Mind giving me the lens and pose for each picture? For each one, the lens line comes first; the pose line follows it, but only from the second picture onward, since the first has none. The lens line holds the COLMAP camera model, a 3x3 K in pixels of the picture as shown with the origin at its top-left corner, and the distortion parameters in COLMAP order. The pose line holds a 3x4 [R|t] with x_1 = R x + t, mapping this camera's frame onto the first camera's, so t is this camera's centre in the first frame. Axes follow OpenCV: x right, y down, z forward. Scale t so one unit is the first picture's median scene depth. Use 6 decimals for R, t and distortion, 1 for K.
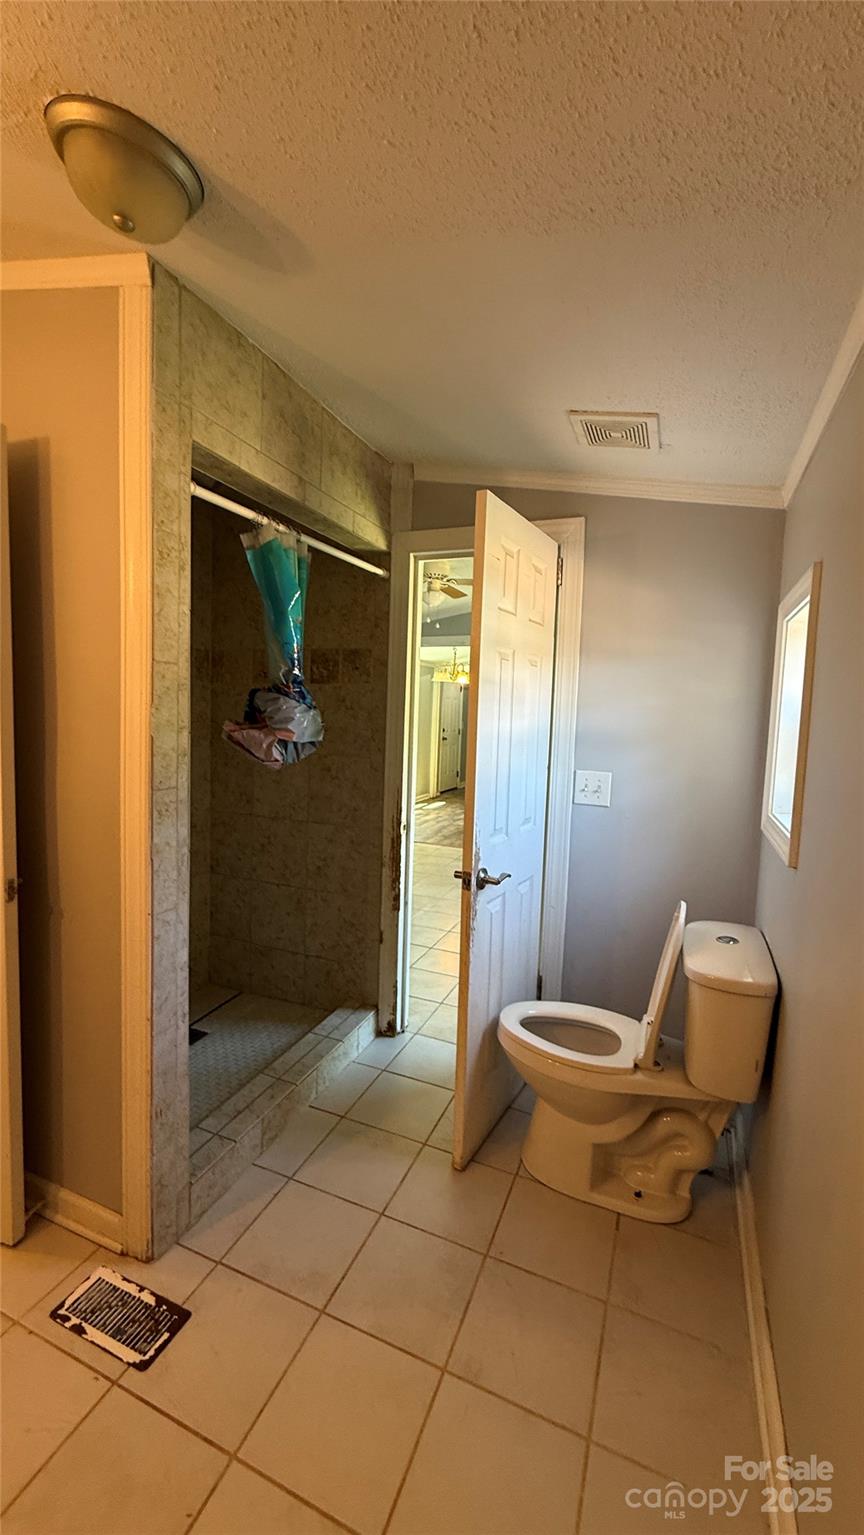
lens RADIAL K [[610.9, 0, 430.7], [0, 610.9, 763.2], [0, 0, 1]] dist [-0.001350, 0.000101]
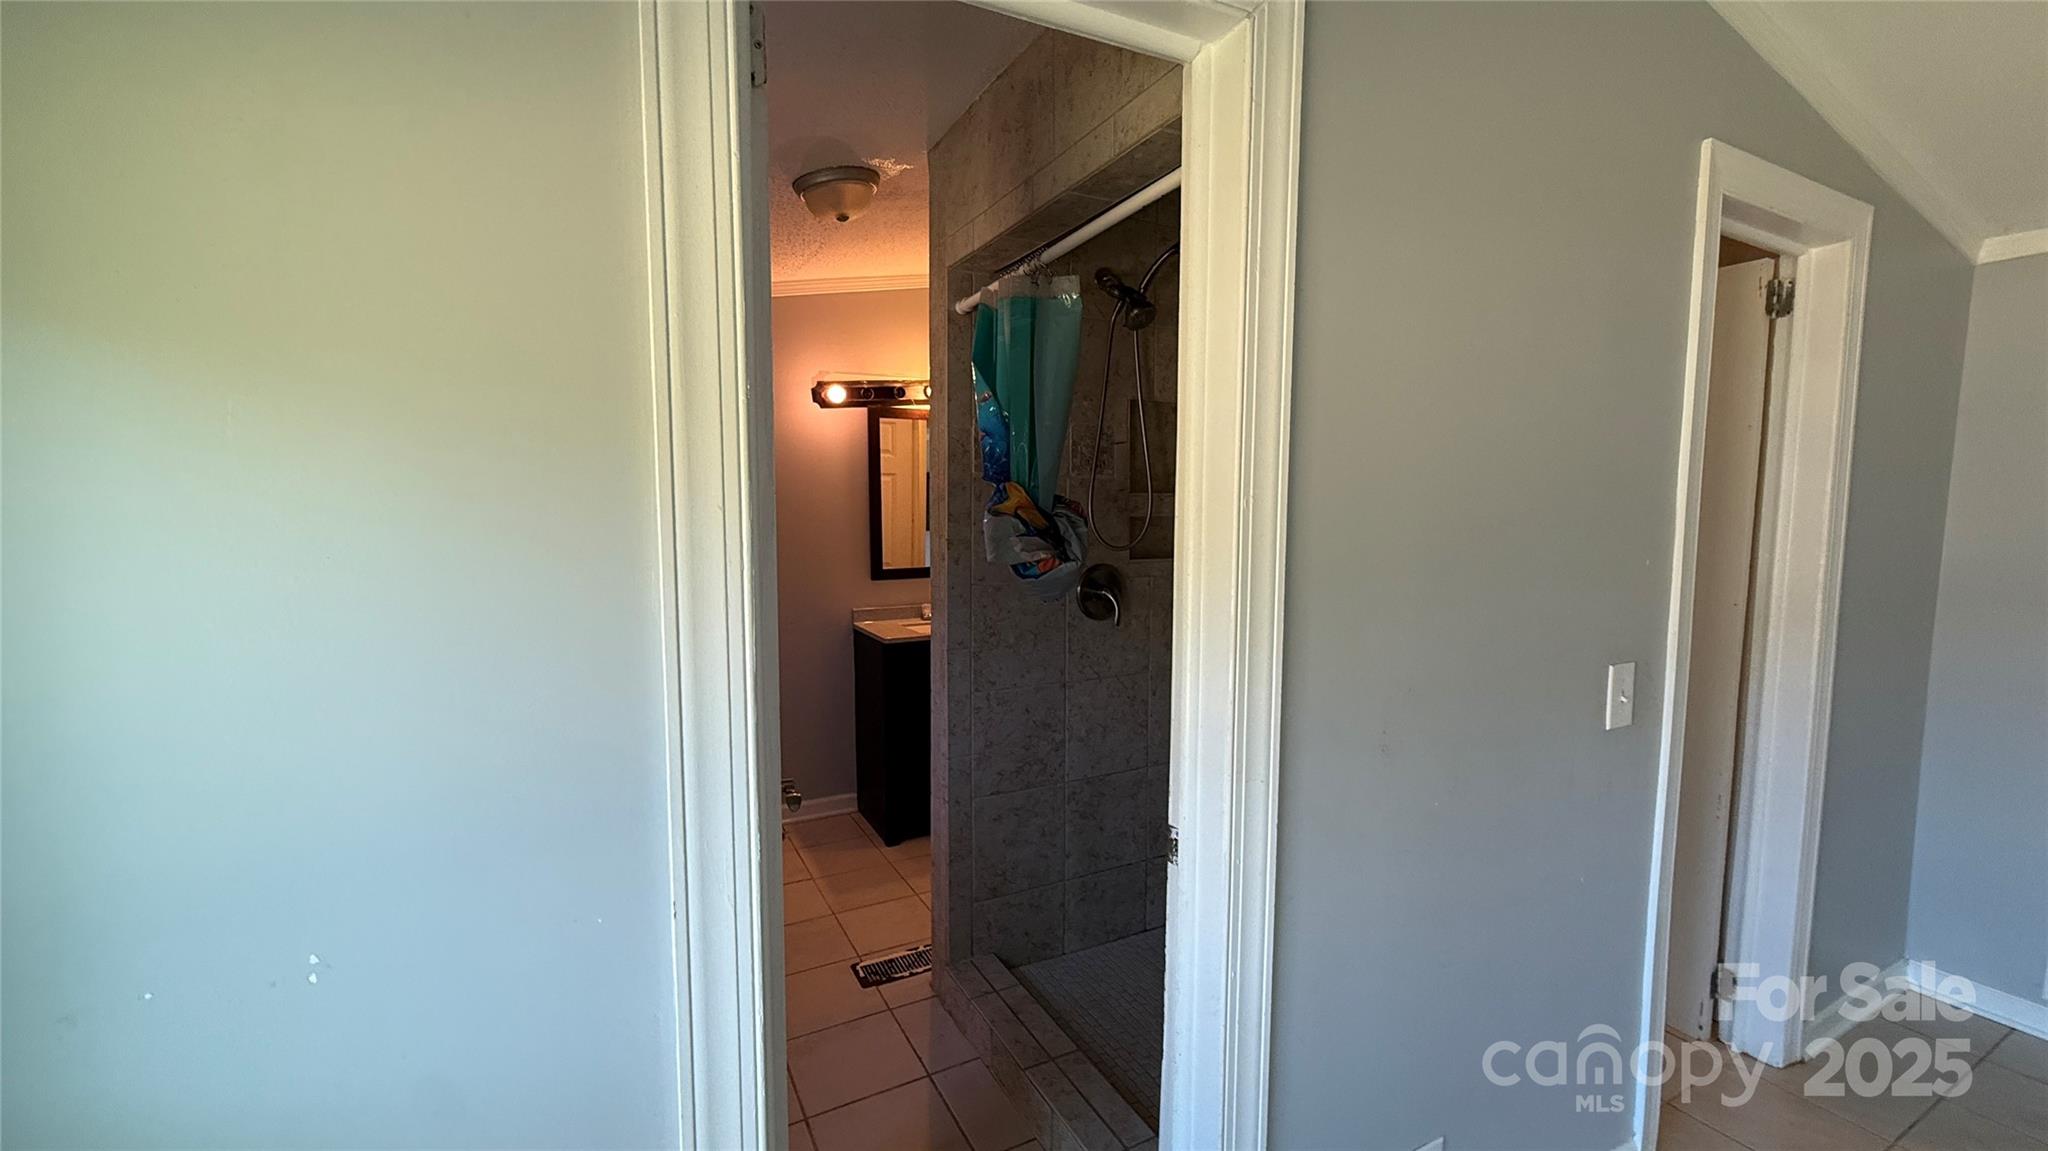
lens RADIAL K [[815.1, 0, 1028.9], [0, 815.1, 574.3], [0, 0, 1]] dist [-0.001350, 0.000101]
pose [[-0.635257, 0.030285, -0.771707, 0.517098], [-0.085408, 0.990347, 0.109171, -0.133799], [0.767564, 0.135261, -0.626538, 1.681648]]
